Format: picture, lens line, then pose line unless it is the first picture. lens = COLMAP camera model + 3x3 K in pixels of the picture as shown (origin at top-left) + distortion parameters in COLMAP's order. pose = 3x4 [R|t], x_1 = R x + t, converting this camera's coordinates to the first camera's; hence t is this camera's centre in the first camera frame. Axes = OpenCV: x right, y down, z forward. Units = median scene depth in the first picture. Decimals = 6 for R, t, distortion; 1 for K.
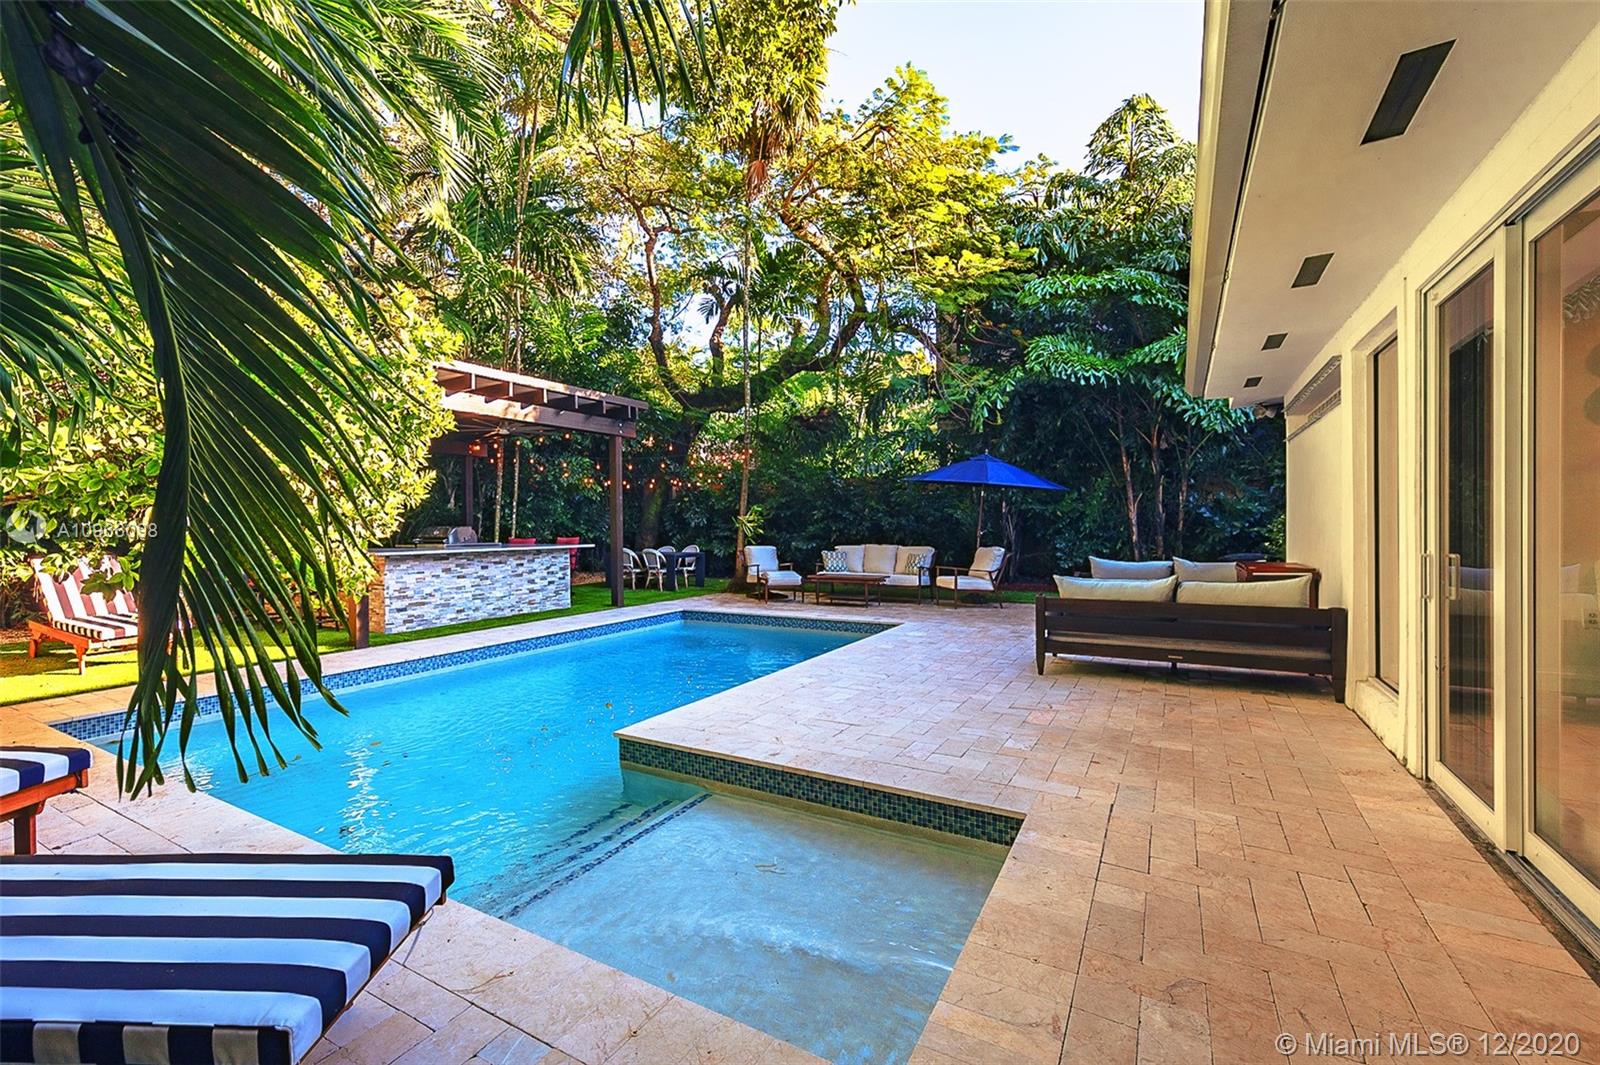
lens RADIAL K [[689.4, 0, 795.7], [0, 689.4, 523.1], [0, 0, 1]] dist [0.000466, 0.000054]
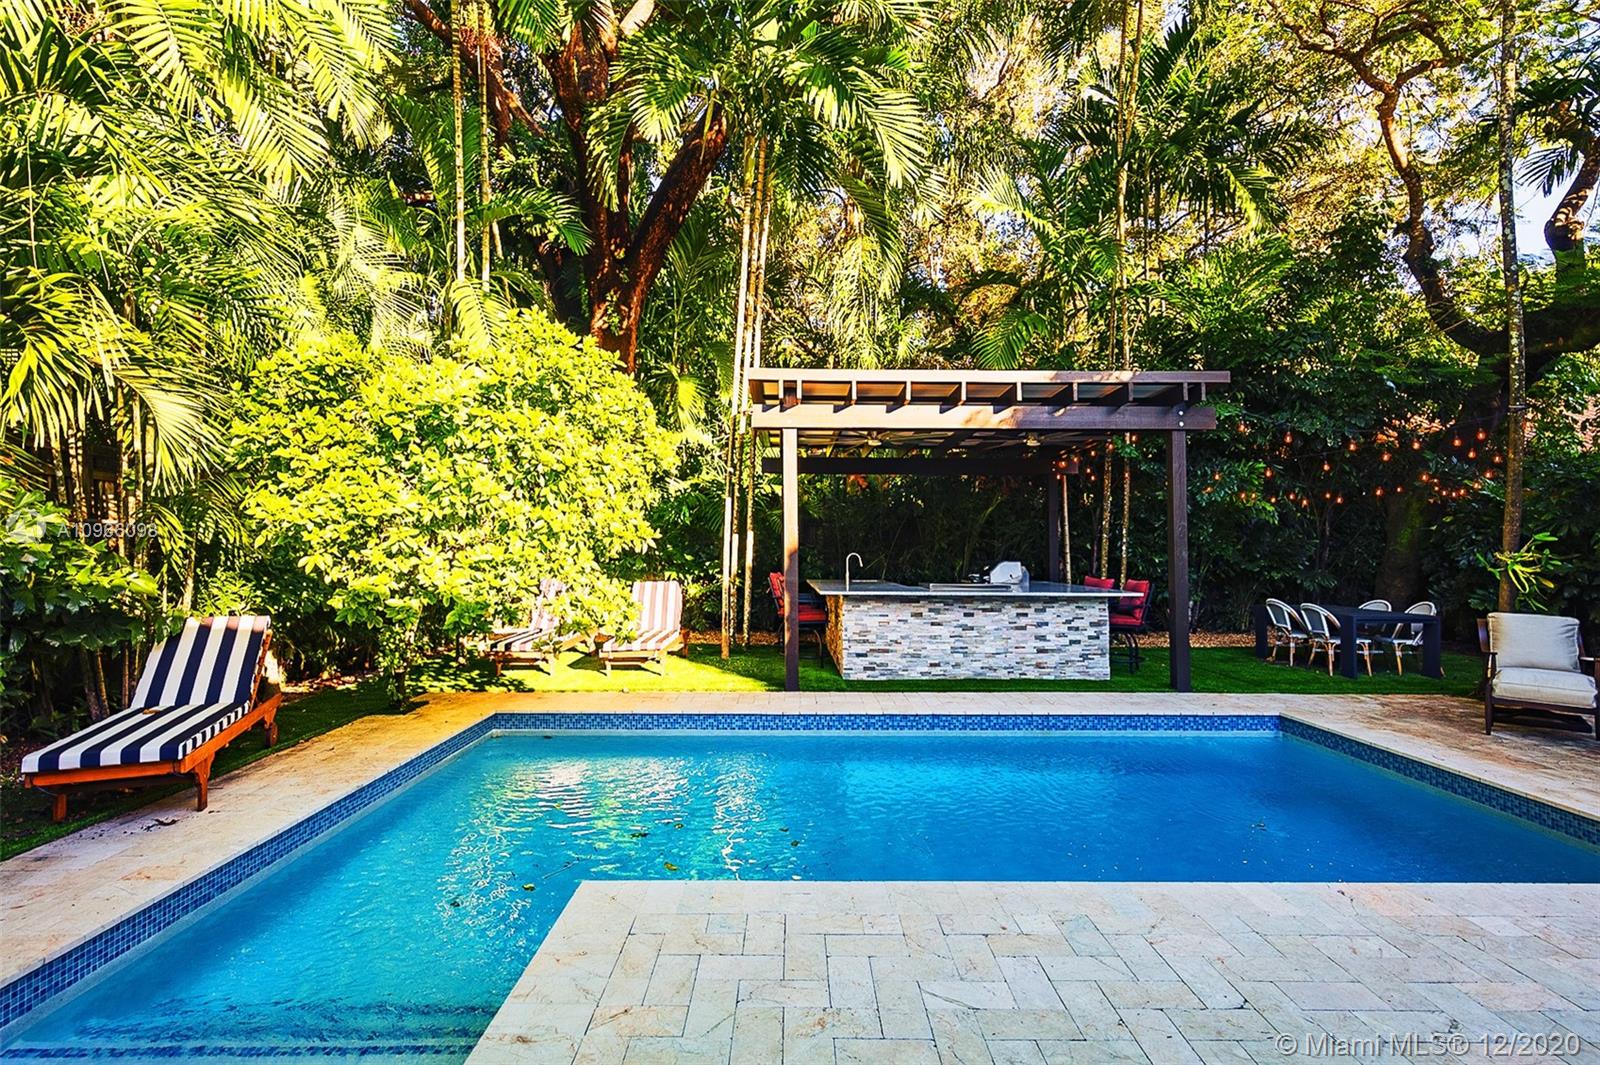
lens RADIAL K [[785.0, 0, 800.4], [0, 785.0, 532.1], [0, 0, 1]] dist [0.006018, 0.000685]
pose [[0.494508, -0.006028, -0.869152, 0.227570], [-0.008795, 0.999890, -0.011939, -0.017979], [0.869129, 0.013548, 0.494401, 0.333527]]
